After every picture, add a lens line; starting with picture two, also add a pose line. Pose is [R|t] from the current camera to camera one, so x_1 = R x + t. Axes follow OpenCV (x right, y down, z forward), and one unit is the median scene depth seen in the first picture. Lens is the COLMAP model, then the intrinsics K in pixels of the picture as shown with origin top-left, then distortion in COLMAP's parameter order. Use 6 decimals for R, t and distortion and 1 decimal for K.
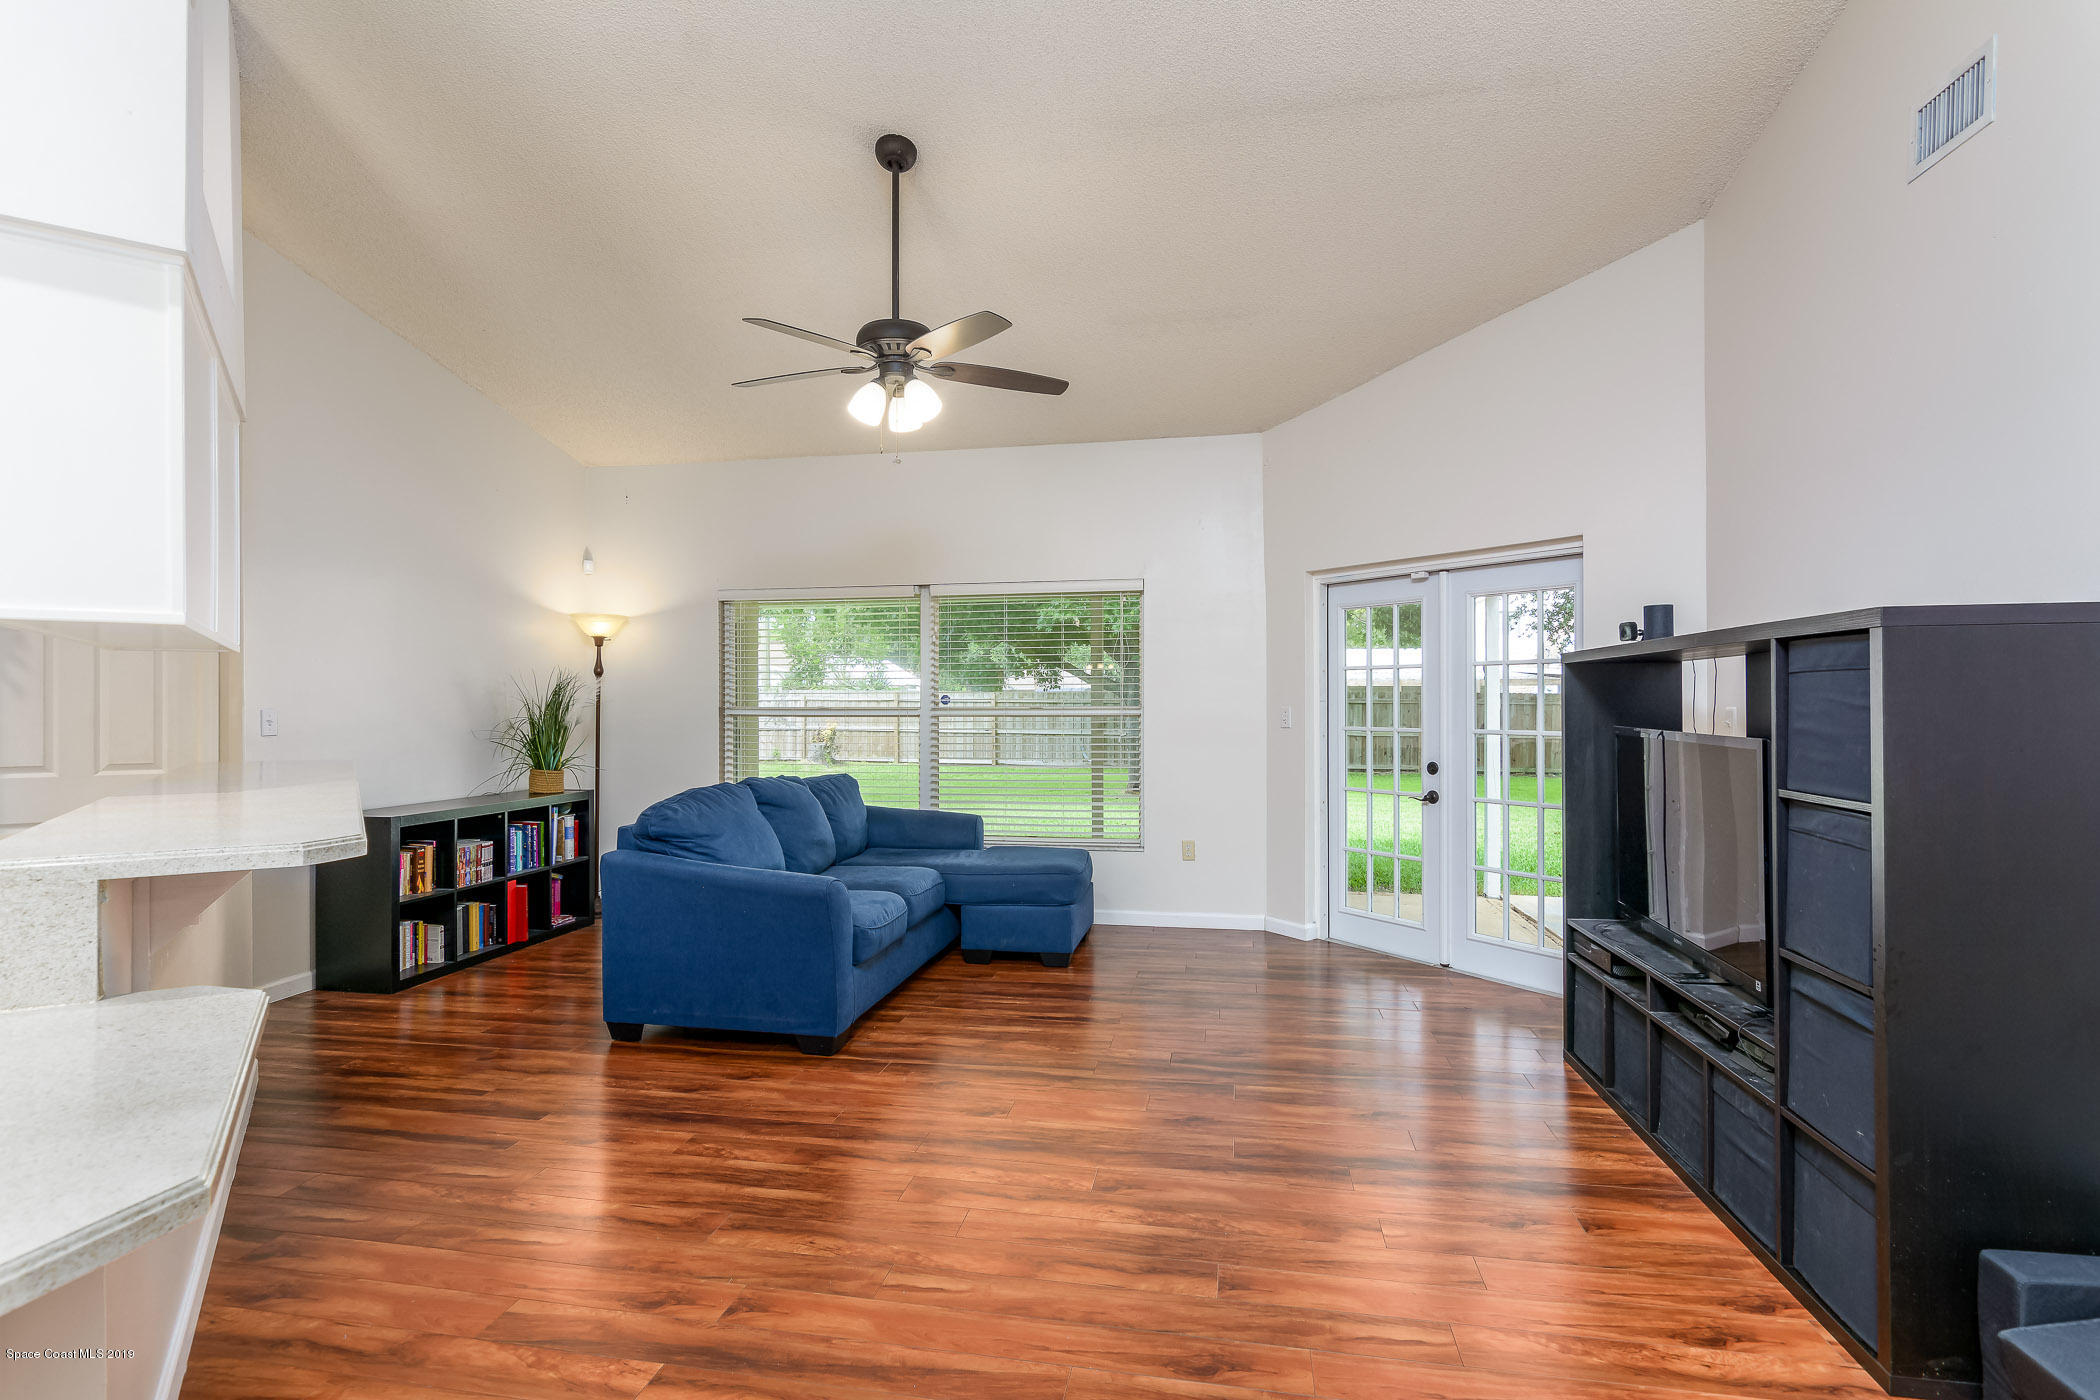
lens RADIAL K [[1019.9, 0, 1050.0], [0, 1019.9, 700.0], [0, 0, 1]] dist [-0.001287, 0.000369]
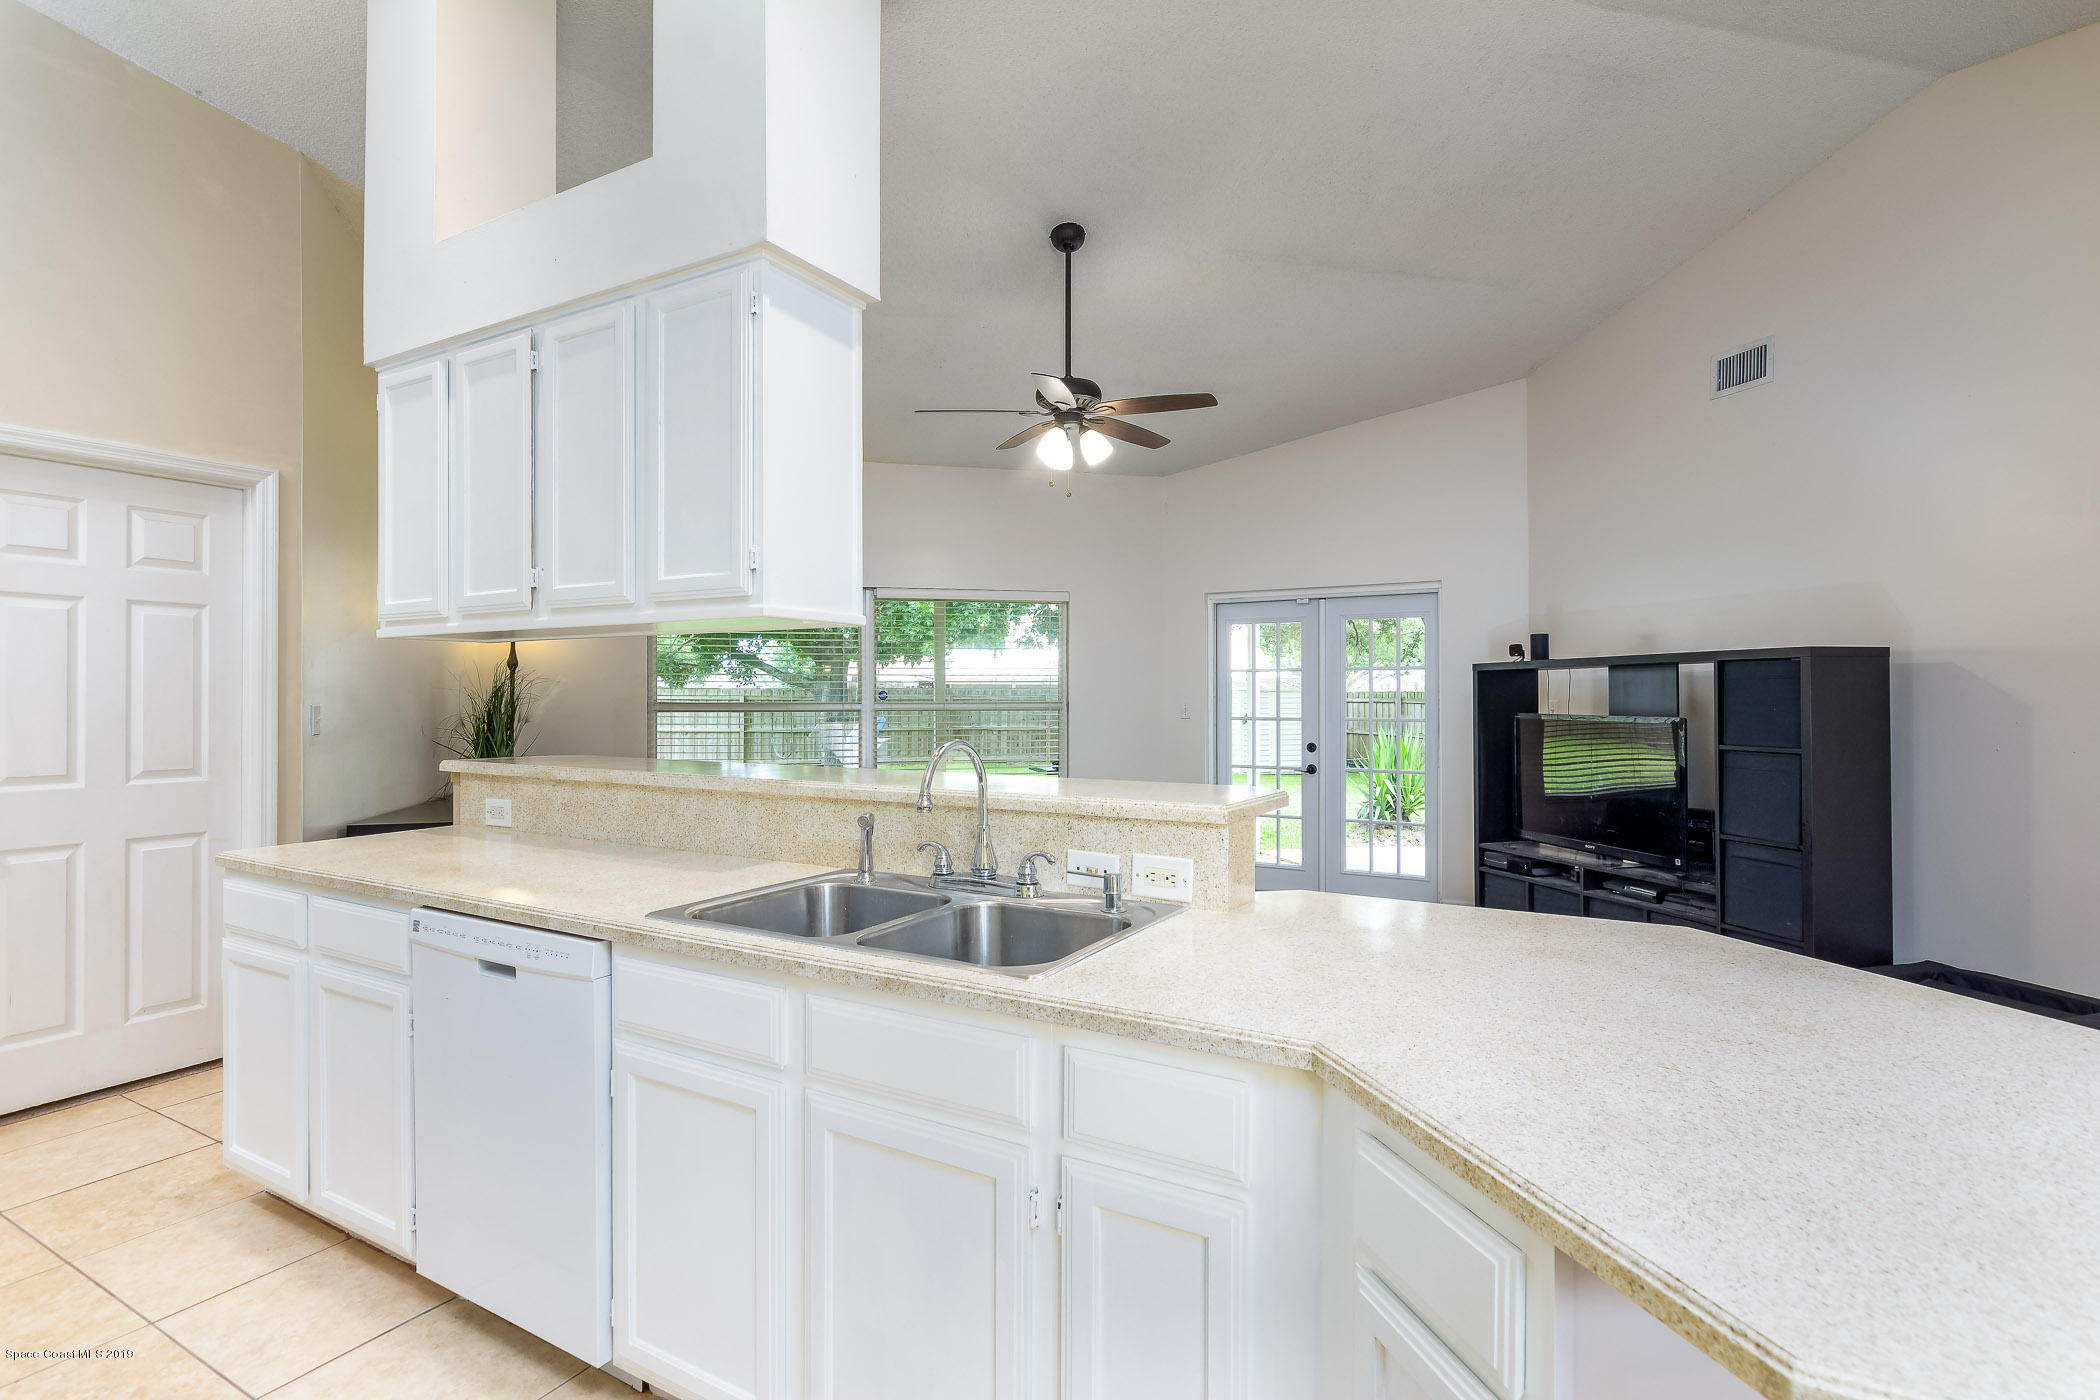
lens RADIAL K [[1019.9, 0, 1050.0], [0, 1019.9, 700.0], [0, 0, 1]] dist [-0.001287, 0.000369]
pose [[0.905276, -0.000444, 0.424823, -0.670722], [-0.000481, 0.999998, 0.002069, 0.003637], [-0.424823, -0.002078, 0.905274, -0.075211]]
